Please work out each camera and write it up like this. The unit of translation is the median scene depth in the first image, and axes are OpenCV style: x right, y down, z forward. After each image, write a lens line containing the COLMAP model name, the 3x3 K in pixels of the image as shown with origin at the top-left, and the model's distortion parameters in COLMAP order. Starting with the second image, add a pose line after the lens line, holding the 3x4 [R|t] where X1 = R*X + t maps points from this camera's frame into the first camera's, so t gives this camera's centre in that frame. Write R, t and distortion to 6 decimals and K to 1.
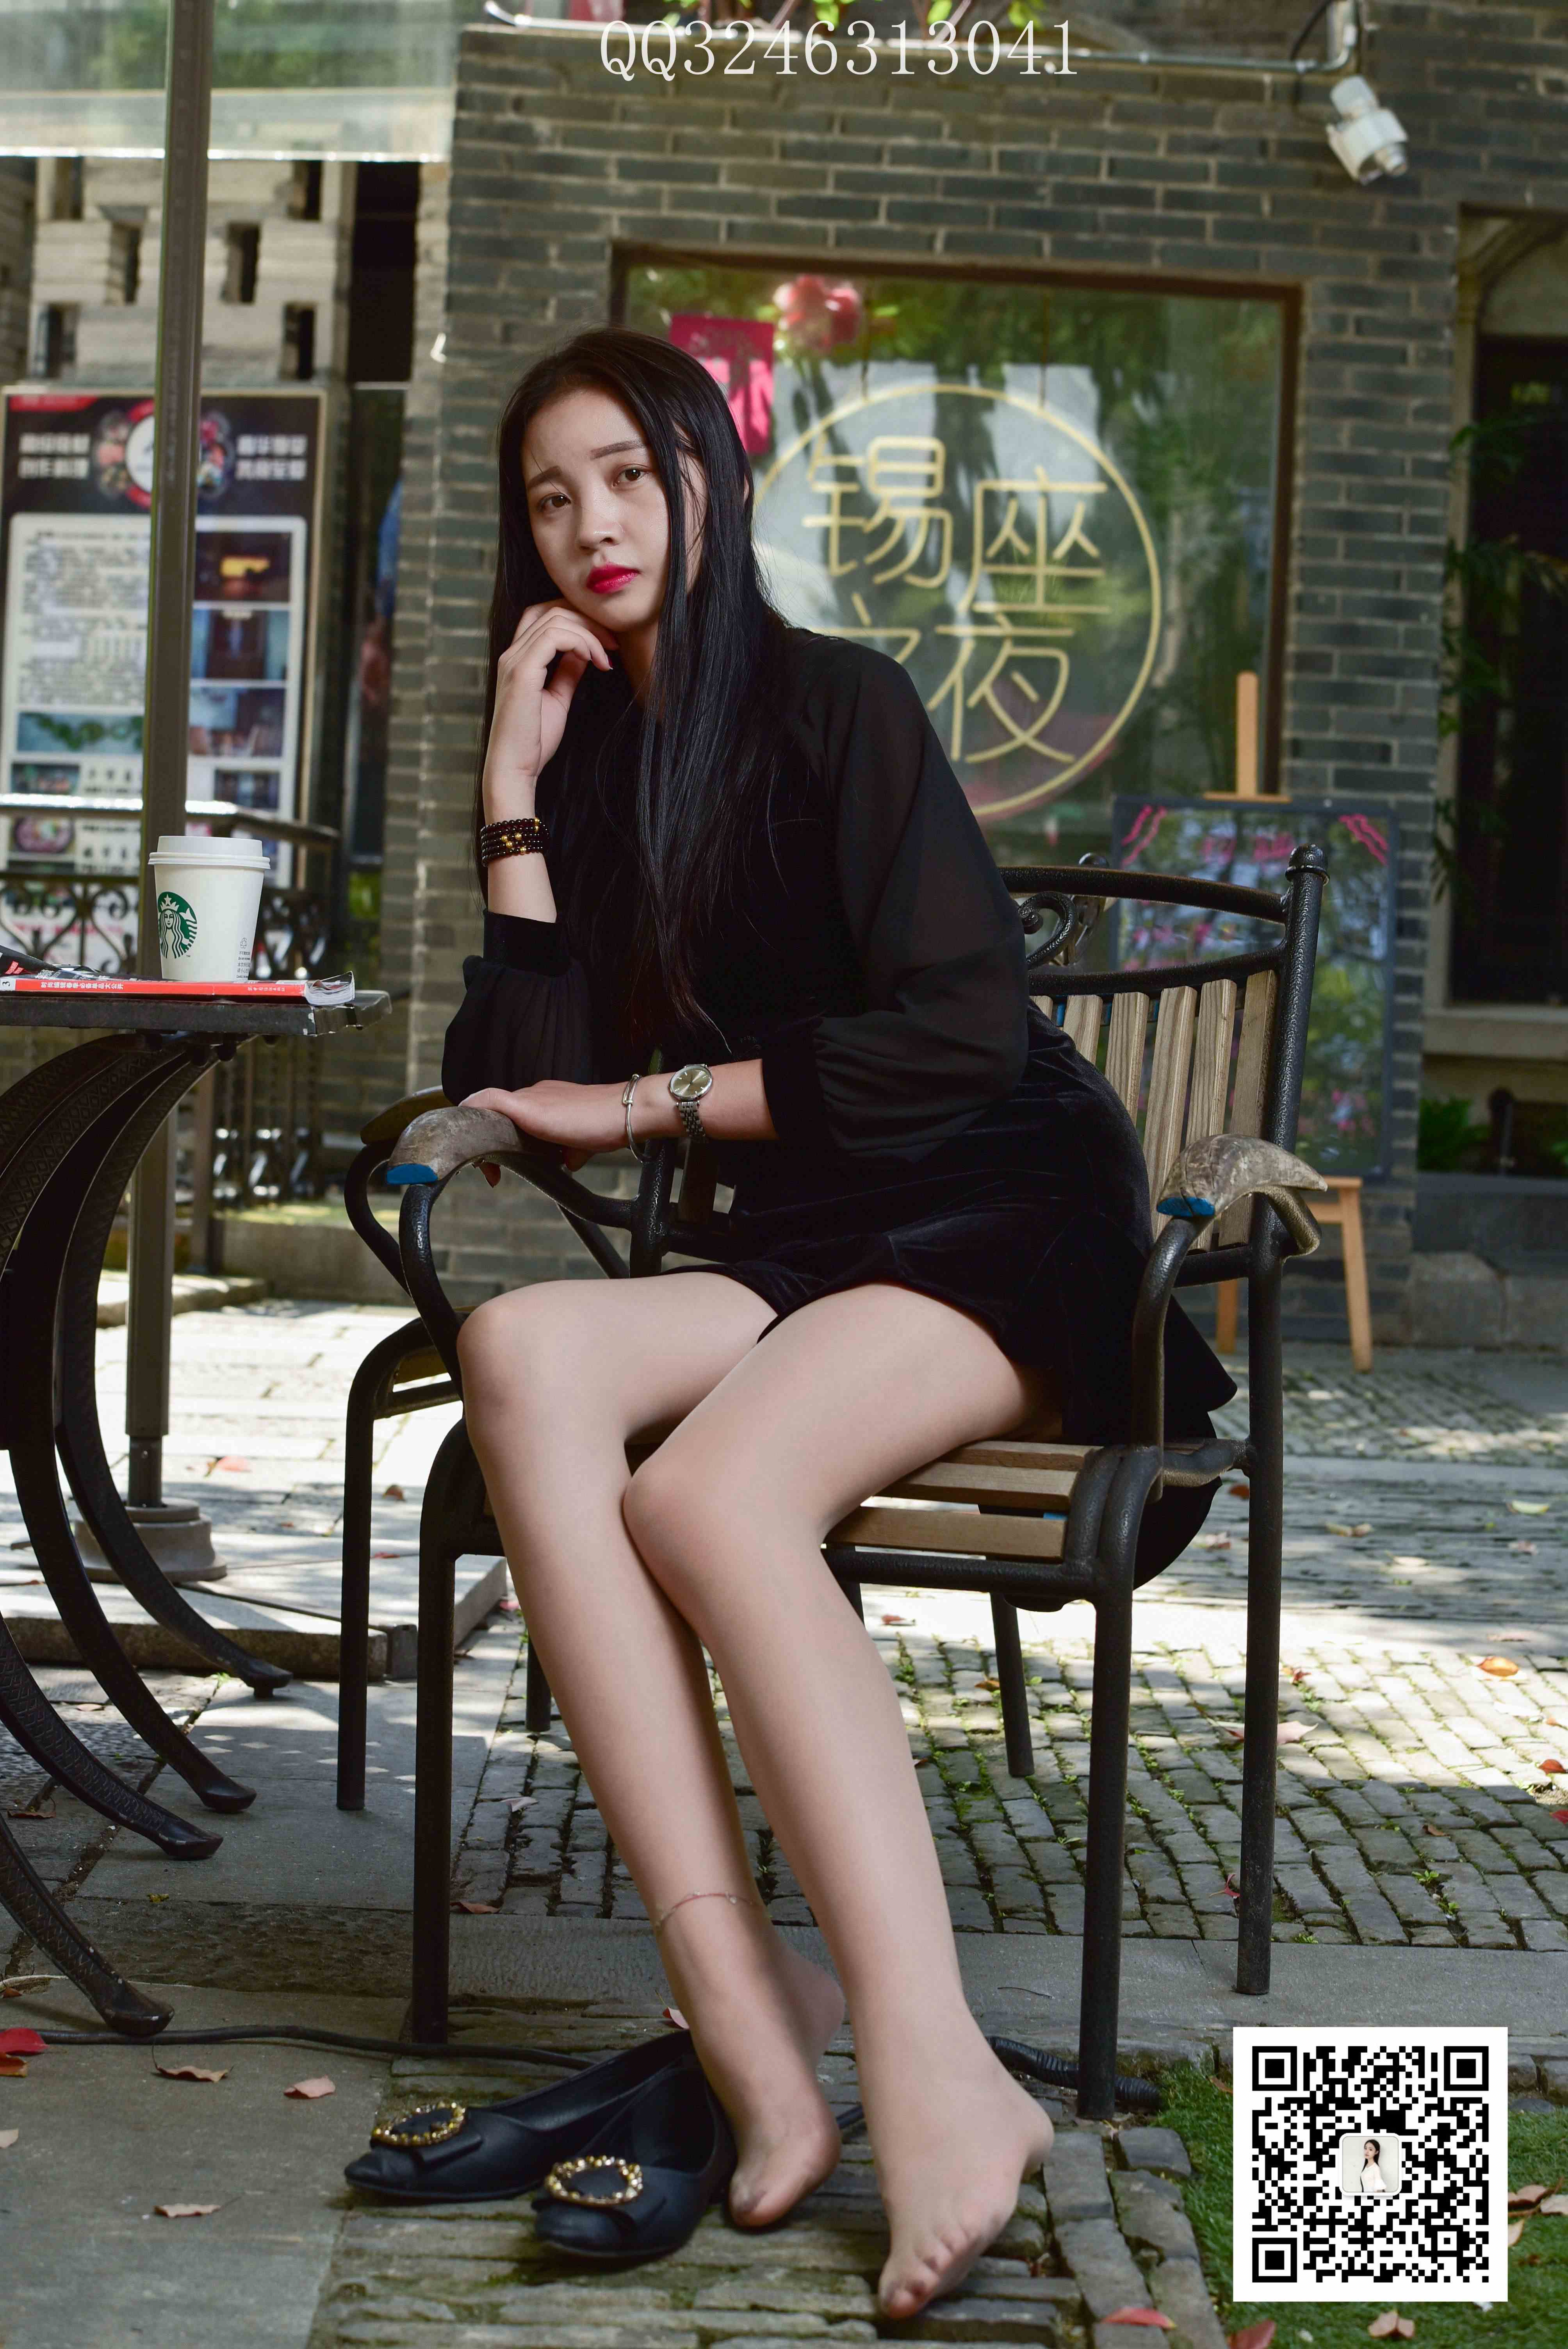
lens RADIAL K [[4685.9, 0, 770.0], [0, 4685.9, 1161.0], [0, 0, 1]] dist [-0.253587, 0.273219]
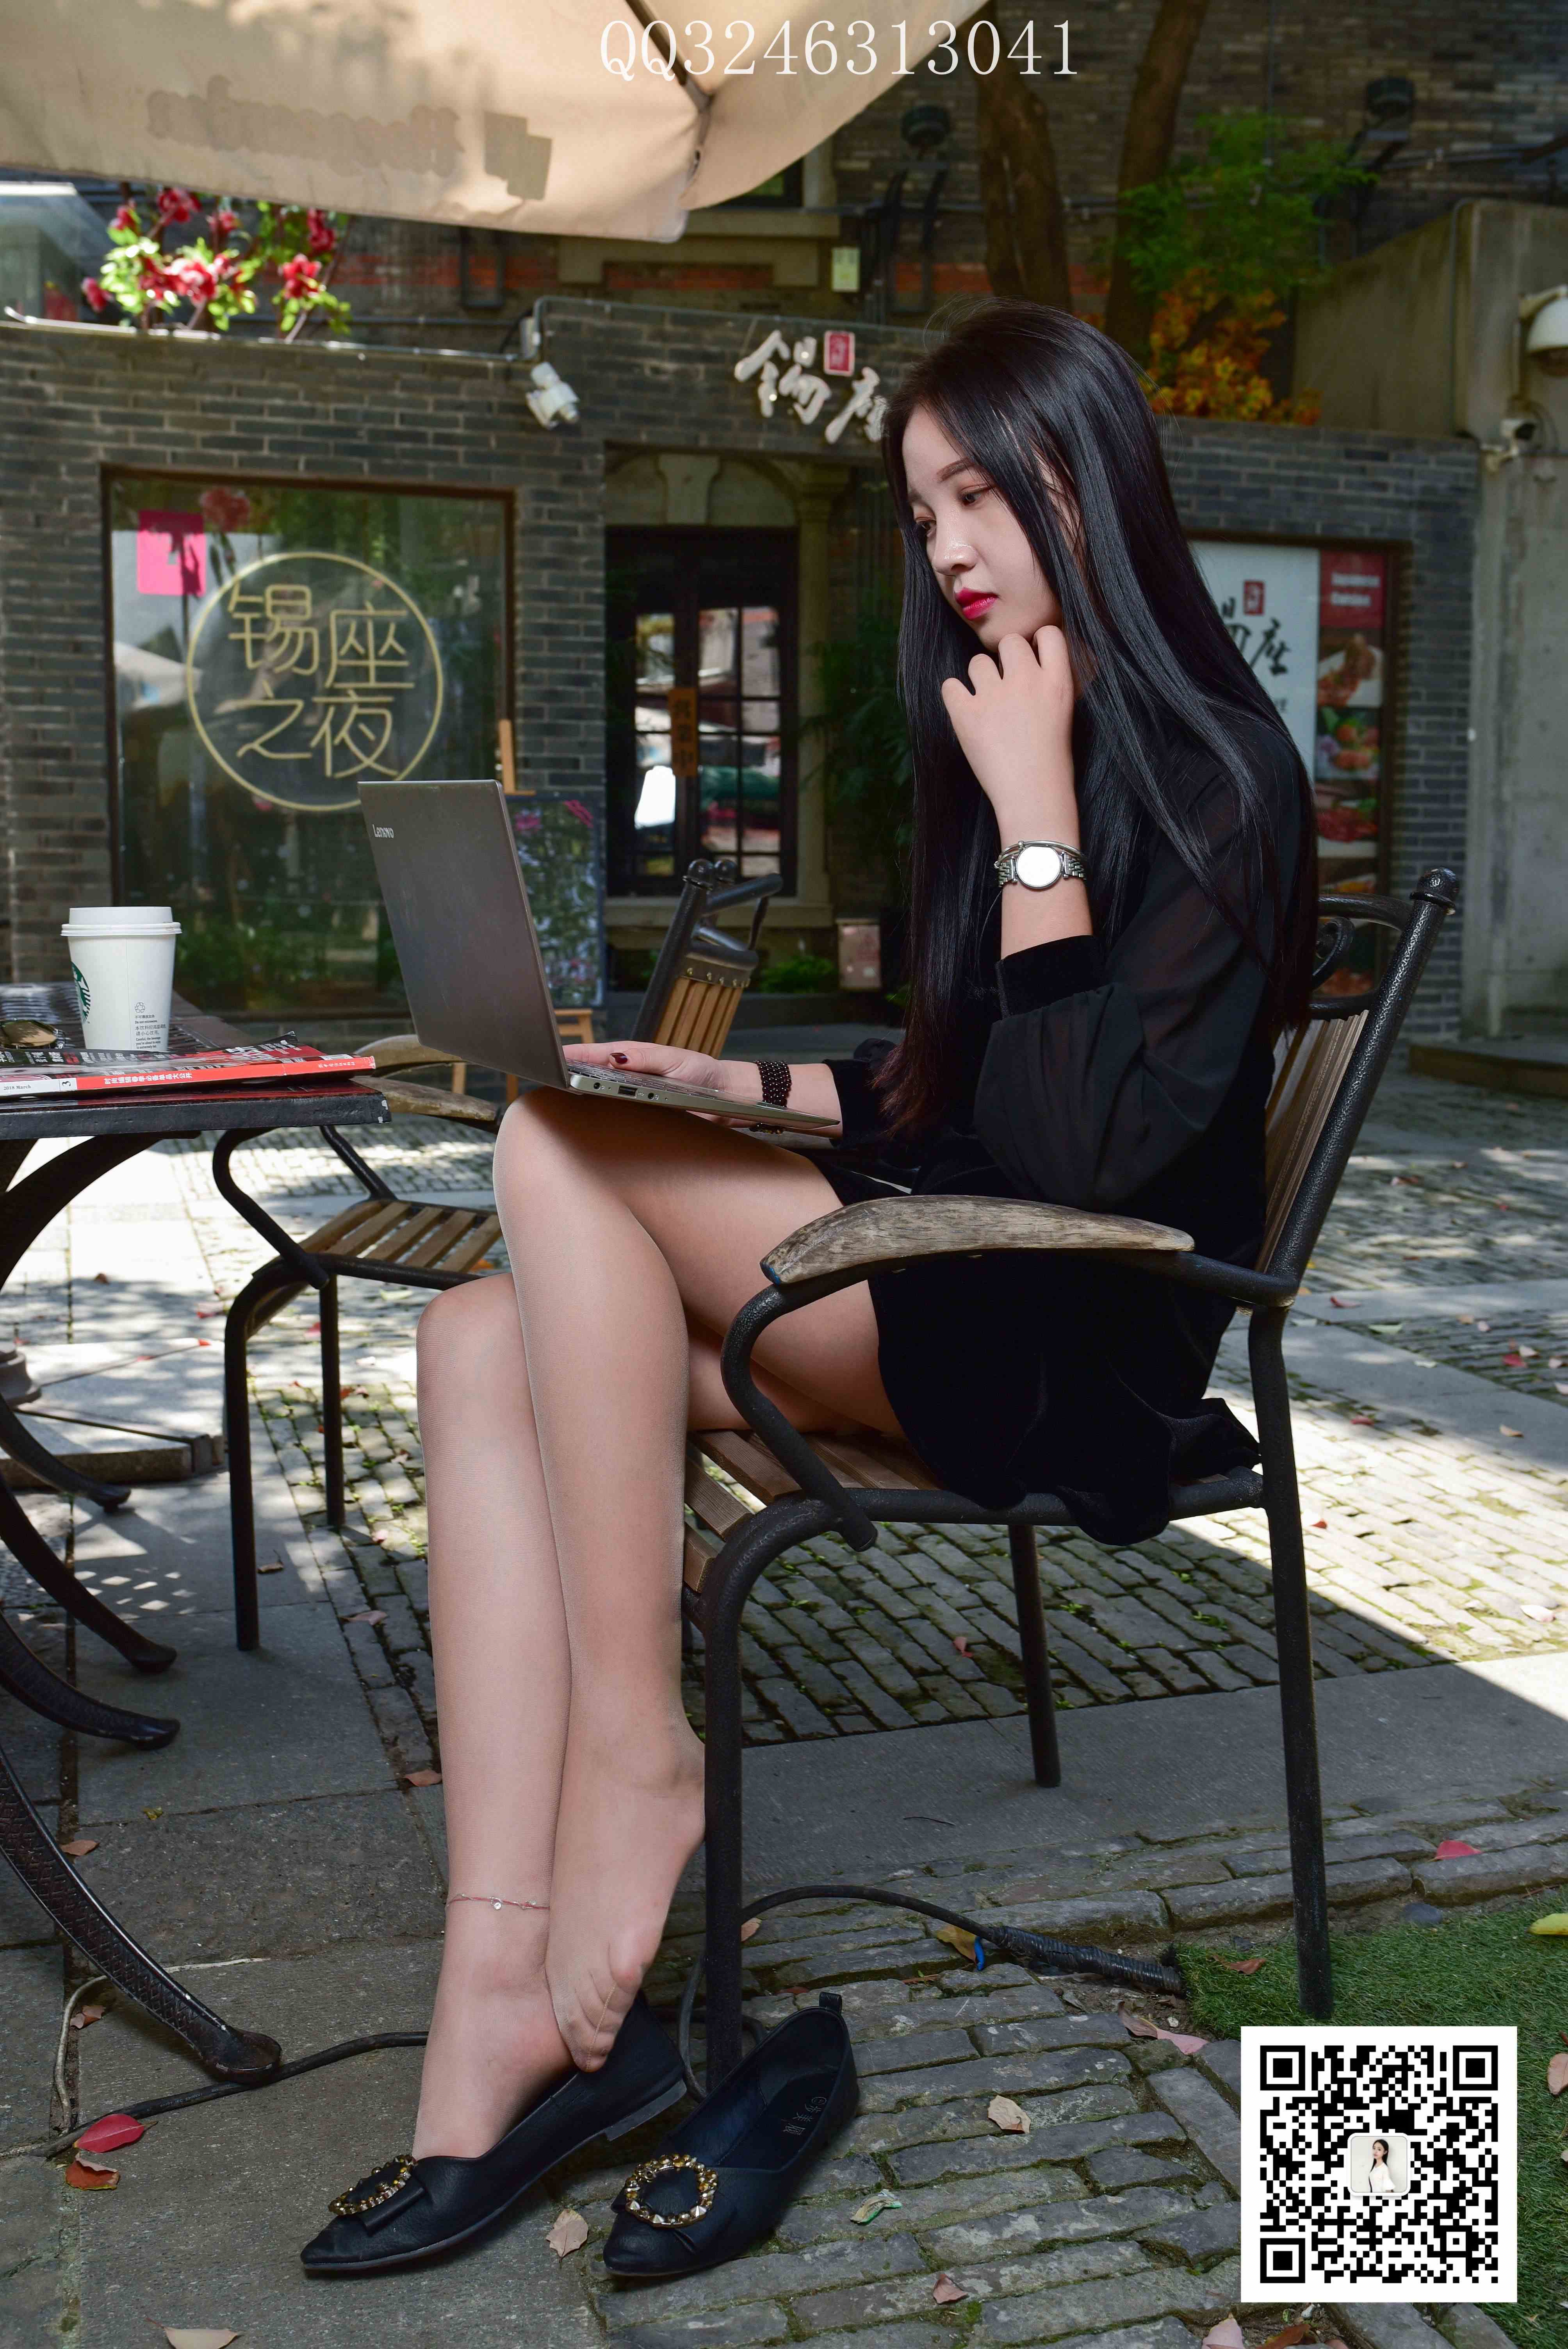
lens RADIAL K [[2243.7, 0, 777.4], [0, 2243.7, 1175.1], [0, 0, 1]] dist [-0.060965, 0.082200]
pose [[0.956409, -0.079729, 0.280936, -0.045897], [0.051815, 0.993075, 0.105438, -0.018470], [-0.287397, -0.086285, 0.953917, 0.157867]]
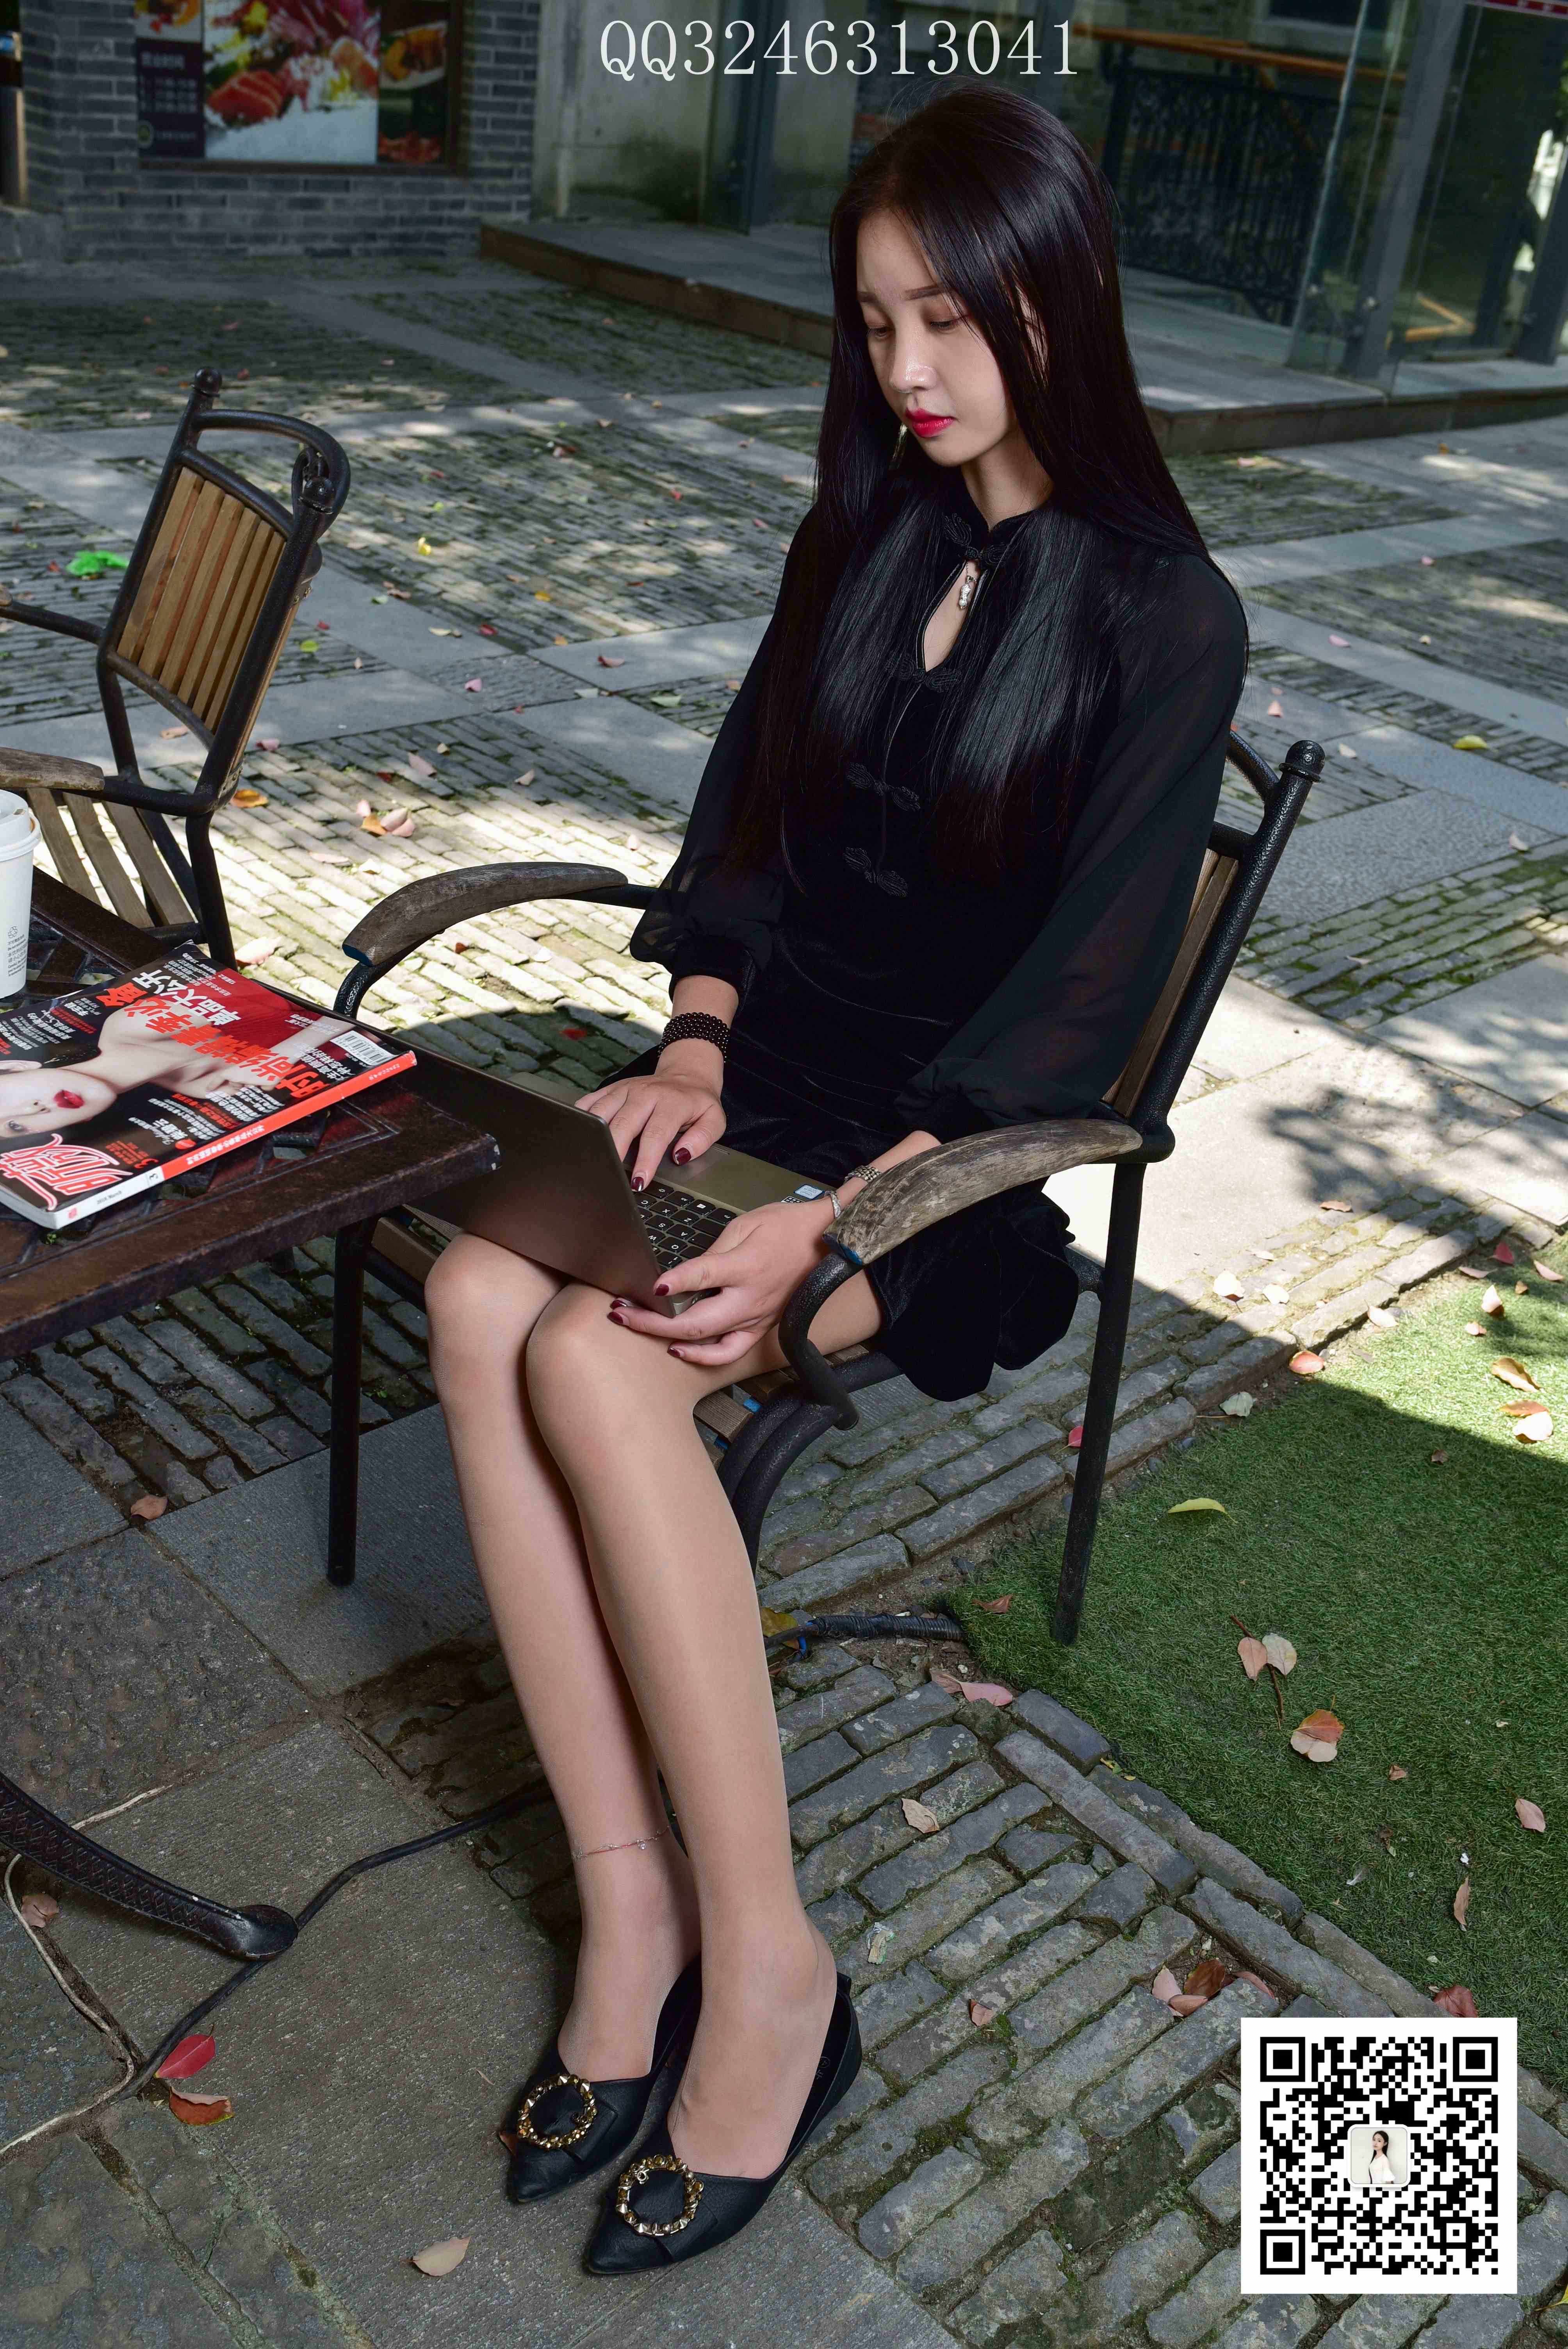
lens RADIAL K [[2239.0, 0, 776.1], [0, 2239.0, 1177.8], [0, 0, 1]] dist [-0.062385, 0.083766]
pose [[0.729582, -0.301310, 0.613940, -0.098648], [-0.054311, 0.869351, 0.491202, -0.073182], [-0.681733, -0.391716, 0.617899, 0.207146]]
